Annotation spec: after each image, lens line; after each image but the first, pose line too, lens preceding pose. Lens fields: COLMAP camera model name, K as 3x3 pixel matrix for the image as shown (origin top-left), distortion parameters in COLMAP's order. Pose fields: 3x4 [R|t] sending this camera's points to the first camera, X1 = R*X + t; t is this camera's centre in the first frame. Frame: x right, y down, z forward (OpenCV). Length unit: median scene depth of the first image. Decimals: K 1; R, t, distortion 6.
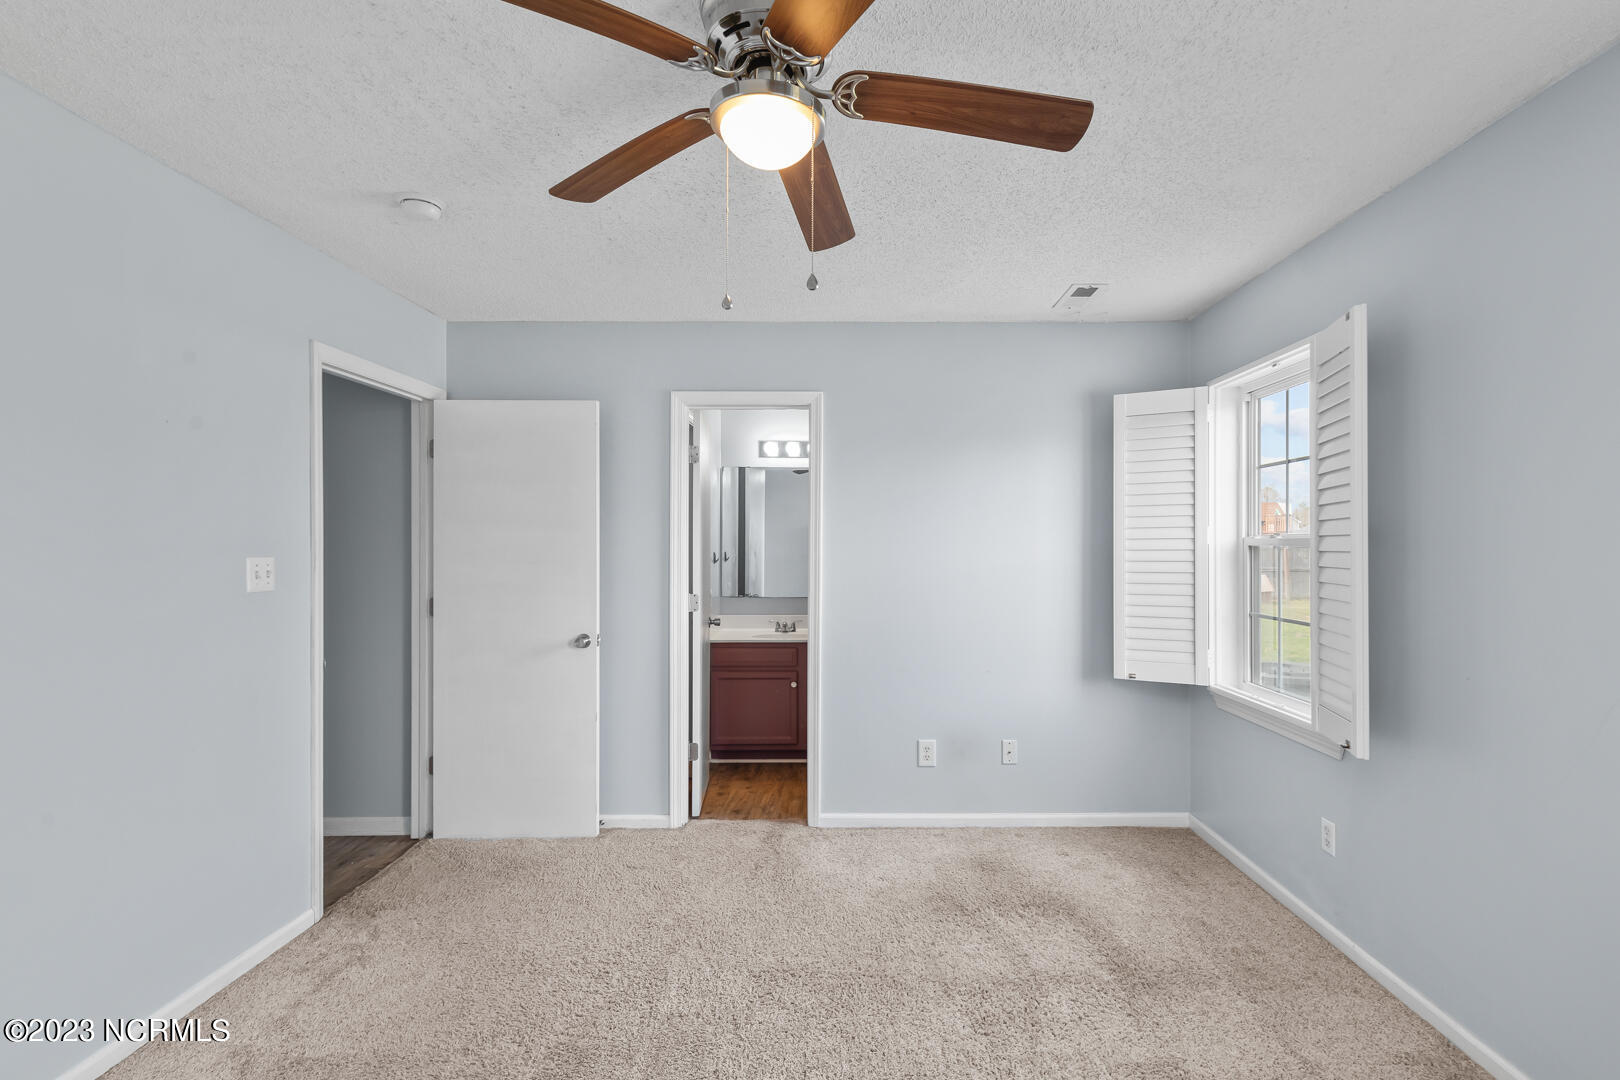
lens RADIAL K [[704.8, 0, 810.1], [0, 704.8, 541.4], [0, 0, 1]] dist [0.005352, -0.001362]
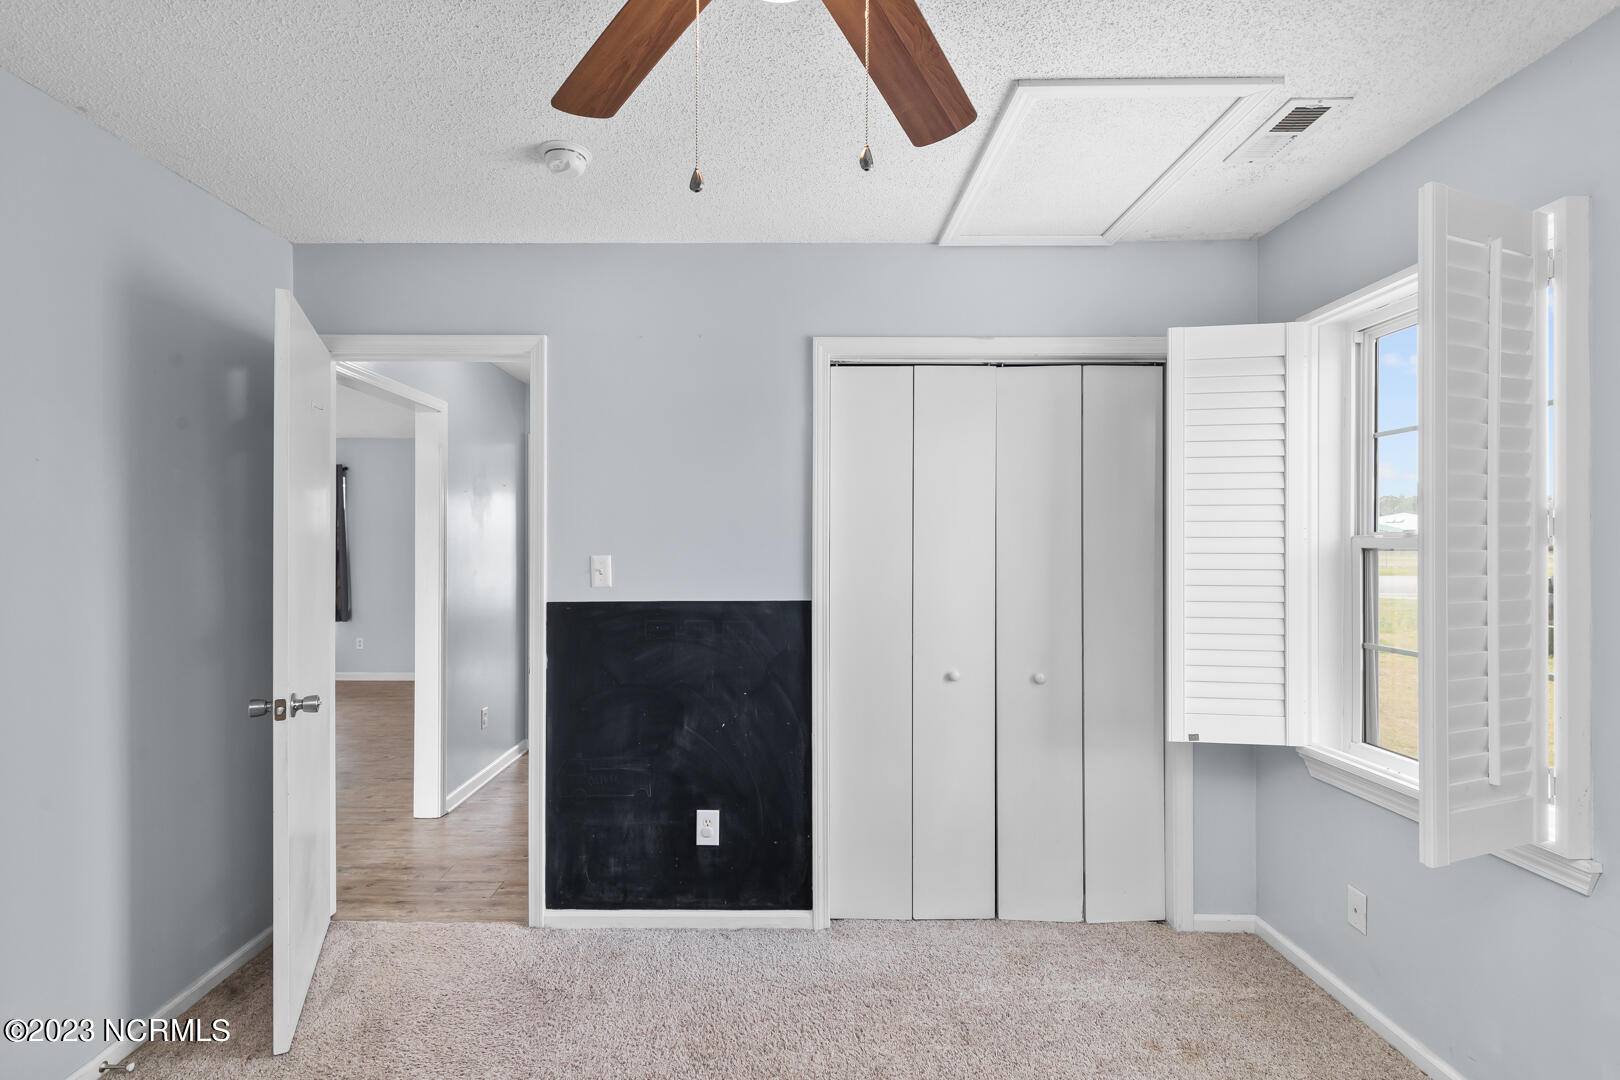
lens RADIAL K [[704.8, 0, 807.2], [0, 704.8, 535.6], [0, 0, 1]] dist [0.005352, -0.001362]
pose [[0.996458, 0.001467, 0.084078, 0.012532], [-0.000807, 0.999969, -0.007880, -0.000436], [-0.084087, 0.007784, 0.996428, 0.316929]]
